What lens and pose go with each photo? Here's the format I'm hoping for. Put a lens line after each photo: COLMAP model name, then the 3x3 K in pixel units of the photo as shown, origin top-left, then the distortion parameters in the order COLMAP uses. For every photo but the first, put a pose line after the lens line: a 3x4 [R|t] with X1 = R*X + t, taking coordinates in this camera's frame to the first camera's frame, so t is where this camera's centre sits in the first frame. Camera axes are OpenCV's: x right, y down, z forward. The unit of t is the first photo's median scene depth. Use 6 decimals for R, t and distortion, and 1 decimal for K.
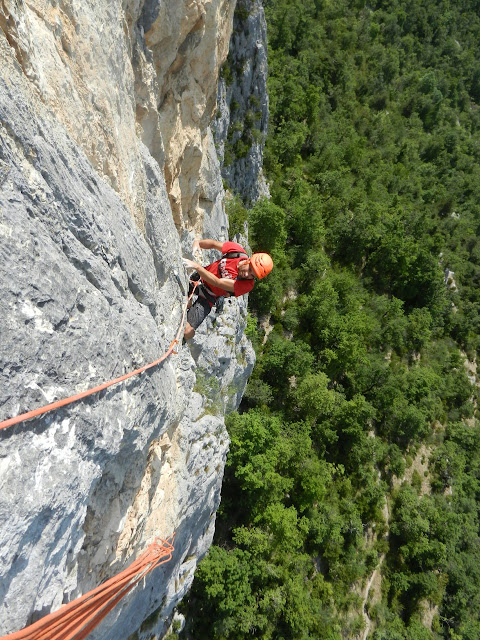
lens RADIAL K [[499.9, 0, 240.4], [0, 499.9, 319.6], [0, 0, 1]] dist [0.033259, -0.010520]
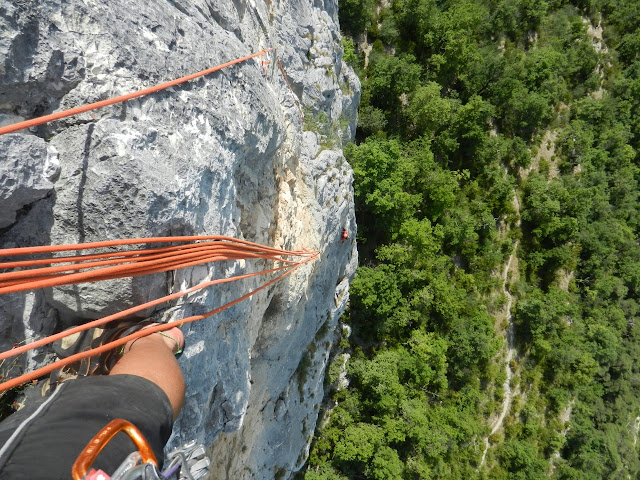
lens RADIAL K [[499.9, 0, 322.9], [0, 499.9, 246.2], [0, 0, 1]] dist [0.033259, -0.010520]
pose [[0.969156, -0.218718, -0.113574, 0.001377], [0.245066, 0.904025, 0.350259, 0.002697], [0.026065, -0.367289, 0.929742, -0.009309]]
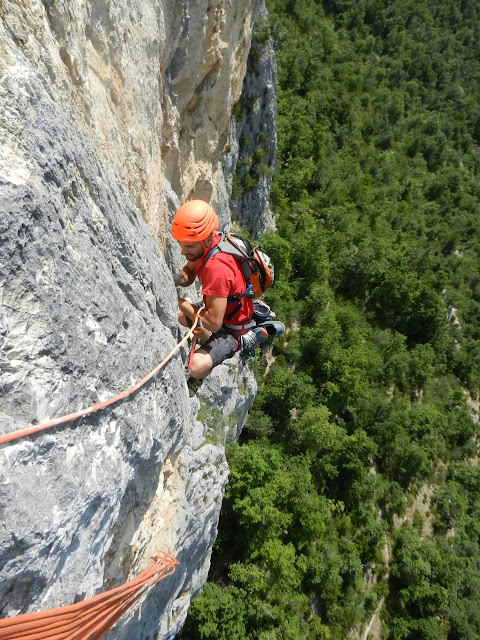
lens RADIAL K [[499.9, 0, 240.0], [0, 499.9, 319.0], [0, 0, 1]] dist [0.033259, -0.010520]
pose [[0.999507, 0.030726, -0.006458, -0.001291], [-0.031066, 0.997612, -0.061684, 0.000624], [0.004548, 0.061854, 0.998075, -0.003299]]
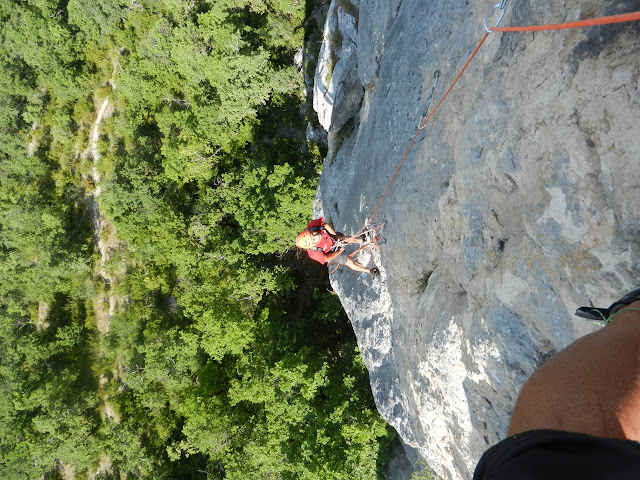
lens RADIAL K [[499.9, 0, 320.0], [0, 499.9, 240.4], [0, 0, 1]] dist [0.033259, -0.010520]
pose [[-0.907915, 0.412078, -0.076697, -0.015437], [-0.390440, -0.764879, 0.512363, 0.137030], [0.152470, 0.495128, 0.855337, 0.460733]]
